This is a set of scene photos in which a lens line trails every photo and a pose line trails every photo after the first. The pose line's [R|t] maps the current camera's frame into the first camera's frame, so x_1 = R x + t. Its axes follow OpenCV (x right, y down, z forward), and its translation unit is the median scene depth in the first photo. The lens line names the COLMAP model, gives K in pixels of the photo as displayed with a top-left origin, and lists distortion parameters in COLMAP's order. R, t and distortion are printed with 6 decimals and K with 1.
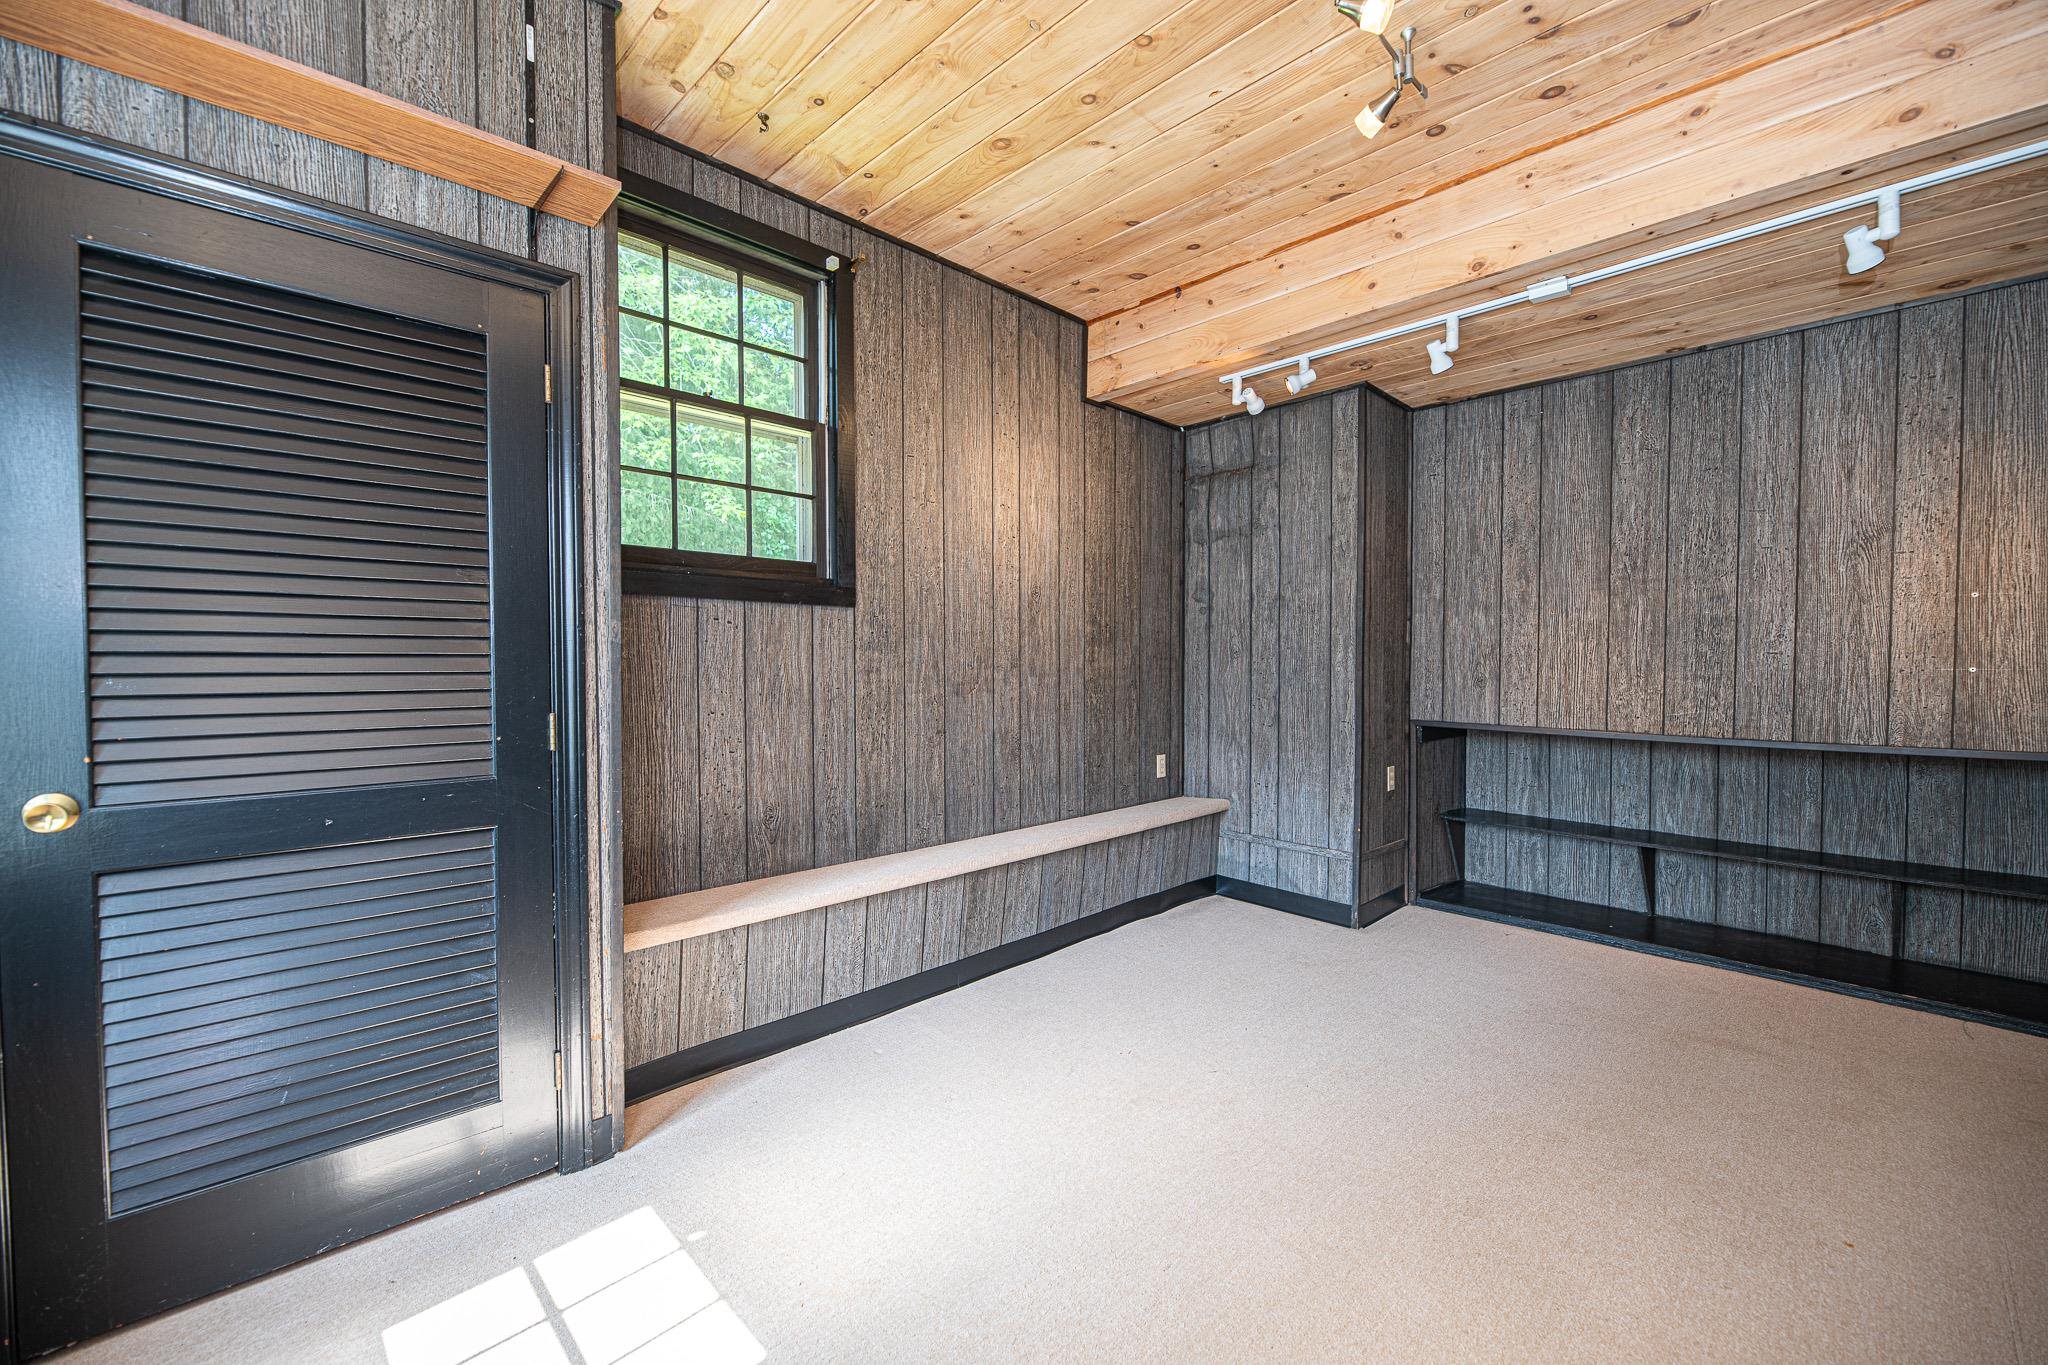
lens RADIAL K [[822.5, 0, 1030.7], [0, 822.5, 687.6], [0, 0, 1]] dist [0.003270, -0.004154]
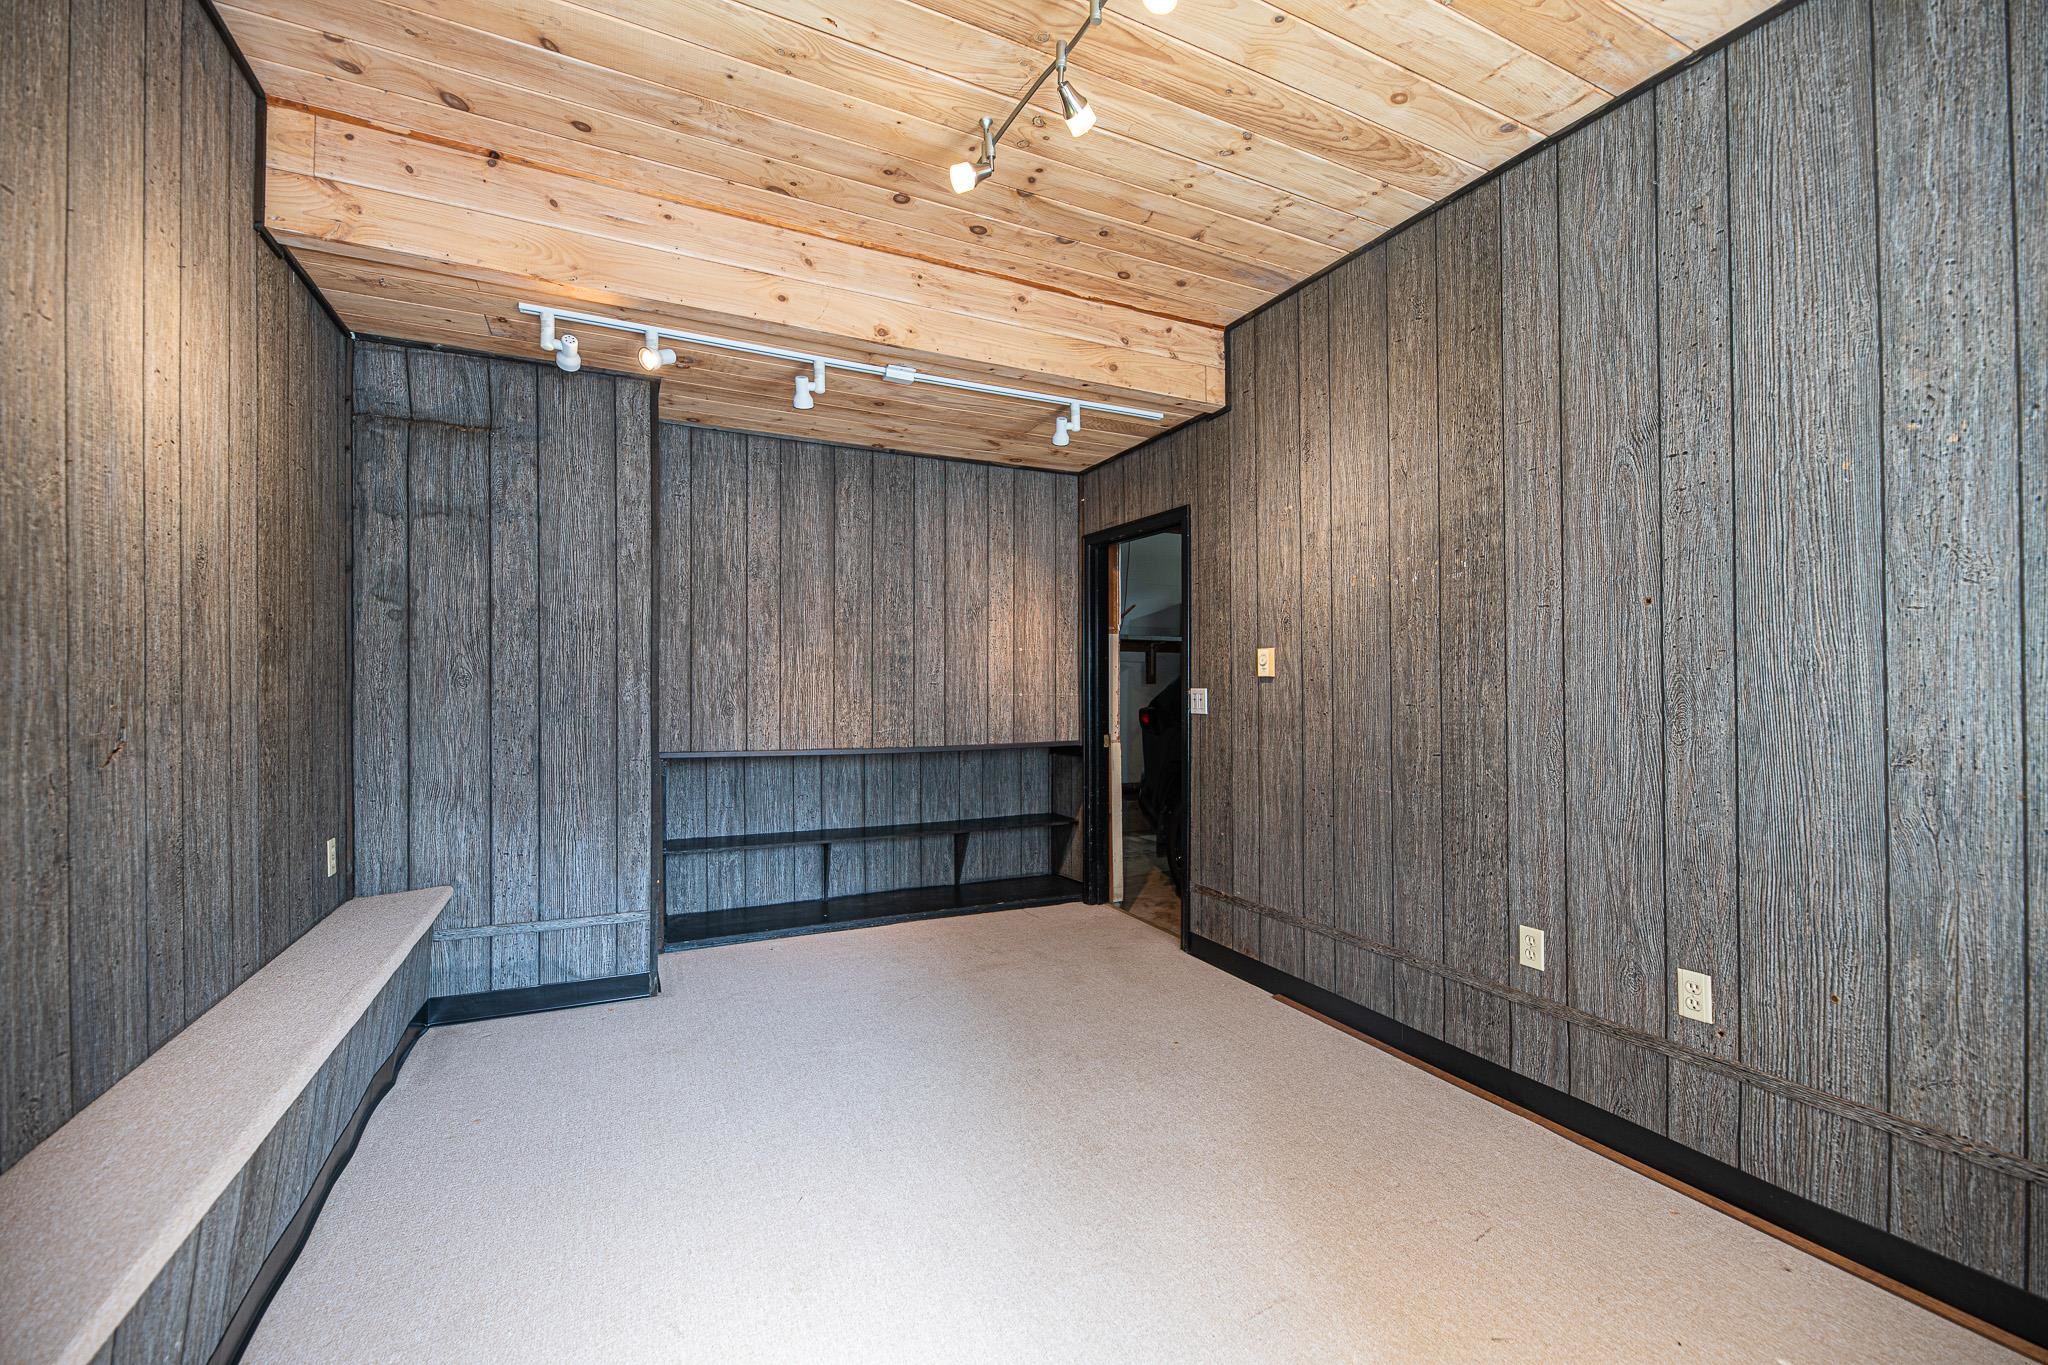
lens RADIAL K [[822.5, 0, 1030.7], [0, 822.5, 687.6], [0, 0, 1]] dist [0.003270, -0.004154]
pose [[0.314039, 0.000603, 0.949410, -0.309772], [0.028881, 0.999531, -0.010188, -0.013676], [-0.948971, 0.030619, 0.313874, 0.337734]]
